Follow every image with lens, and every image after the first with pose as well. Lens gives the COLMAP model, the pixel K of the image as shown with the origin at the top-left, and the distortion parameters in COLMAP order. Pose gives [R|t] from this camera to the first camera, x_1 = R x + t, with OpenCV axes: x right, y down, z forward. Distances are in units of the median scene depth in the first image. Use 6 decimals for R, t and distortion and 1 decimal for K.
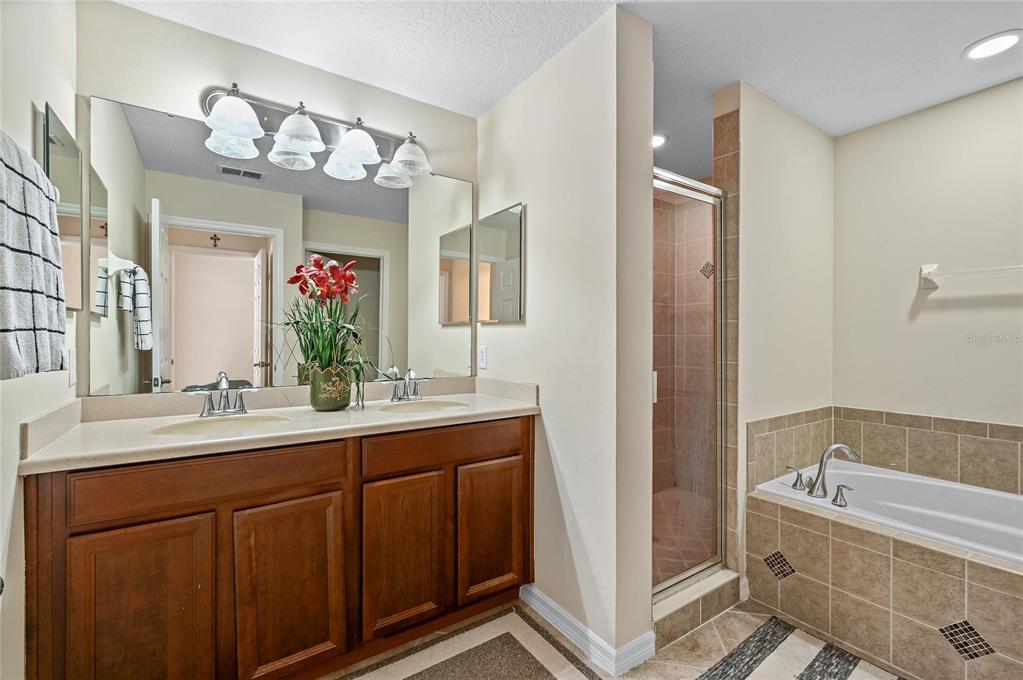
lens RADIAL K [[442.2, 0, 511.5], [0, 442.2, 340.0], [0, 0, 1]] dist [-0.000321, -0.000043]
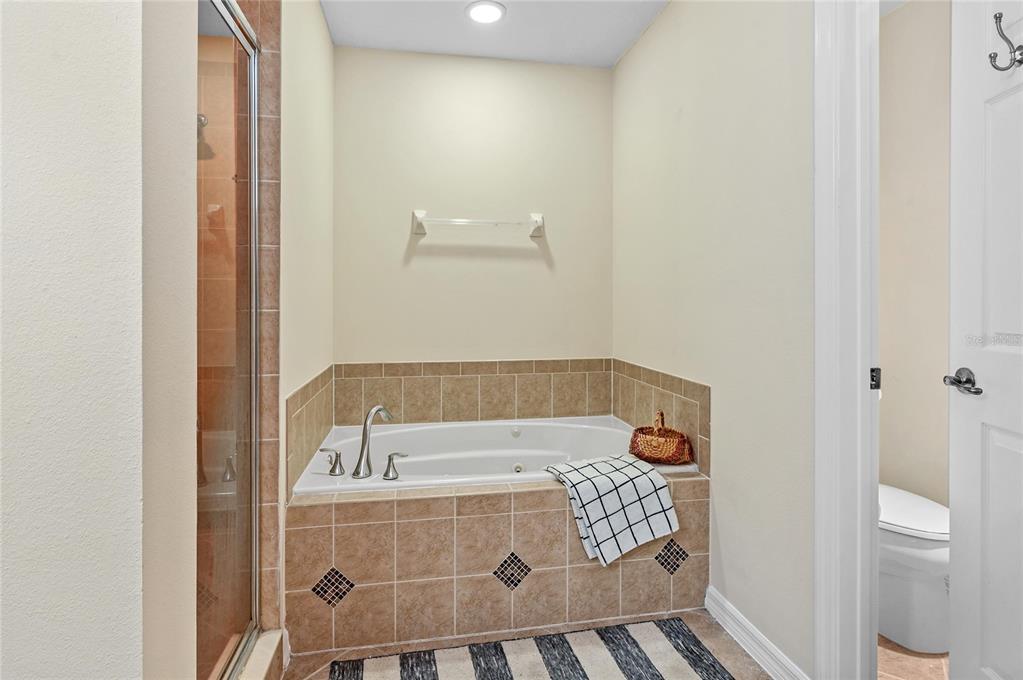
lens RADIAL K [[524.3, 0, 509.9], [0, 524.3, 301.4], [0, 0, 1]] dist [0.000051, 0.000019]
pose [[0.408265, -0.001708, 0.912862, -0.062829], [0.001970, 0.999998, 0.000990, 0.040471], [-0.912861, 0.001394, 0.408267, 0.389227]]
